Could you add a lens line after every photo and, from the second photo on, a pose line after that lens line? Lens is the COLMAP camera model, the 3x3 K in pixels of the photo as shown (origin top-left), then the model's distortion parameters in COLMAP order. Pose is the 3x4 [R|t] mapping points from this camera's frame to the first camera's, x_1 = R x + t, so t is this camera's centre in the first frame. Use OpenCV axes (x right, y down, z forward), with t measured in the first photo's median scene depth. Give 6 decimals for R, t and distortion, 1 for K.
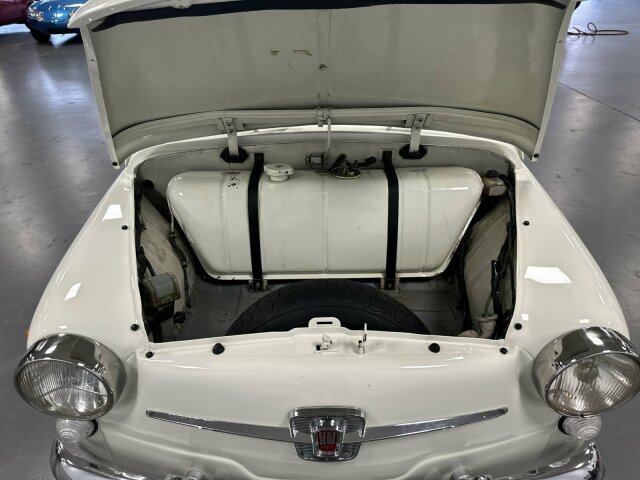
lens RADIAL K [[452.7, 0, 311.0], [0, 452.7, 232.4], [0, 0, 1]] dist [0.034197, -0.002763]
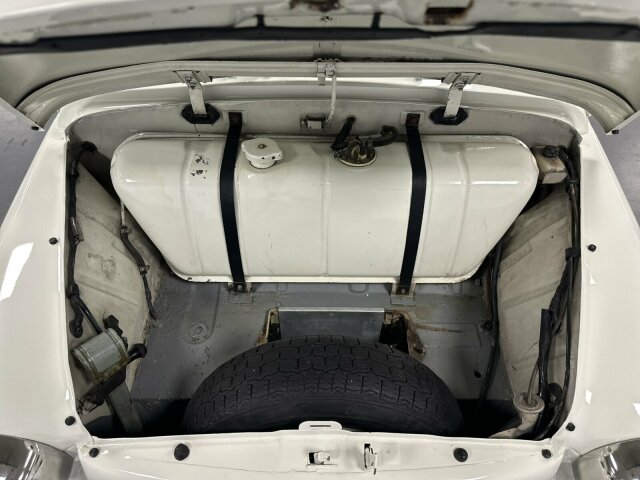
lens RADIAL K [[463.0, 0, 320.0], [0, 463.0, 240.0], [0, 0, 1]] dist [-0.004429, -0.006382]
pose [[0.999625, 0.012310, 0.024476, 0.004335], [-0.019476, 0.947612, 0.318831, -0.232183], [-0.019269, -0.319188, 0.947496, 0.253969]]
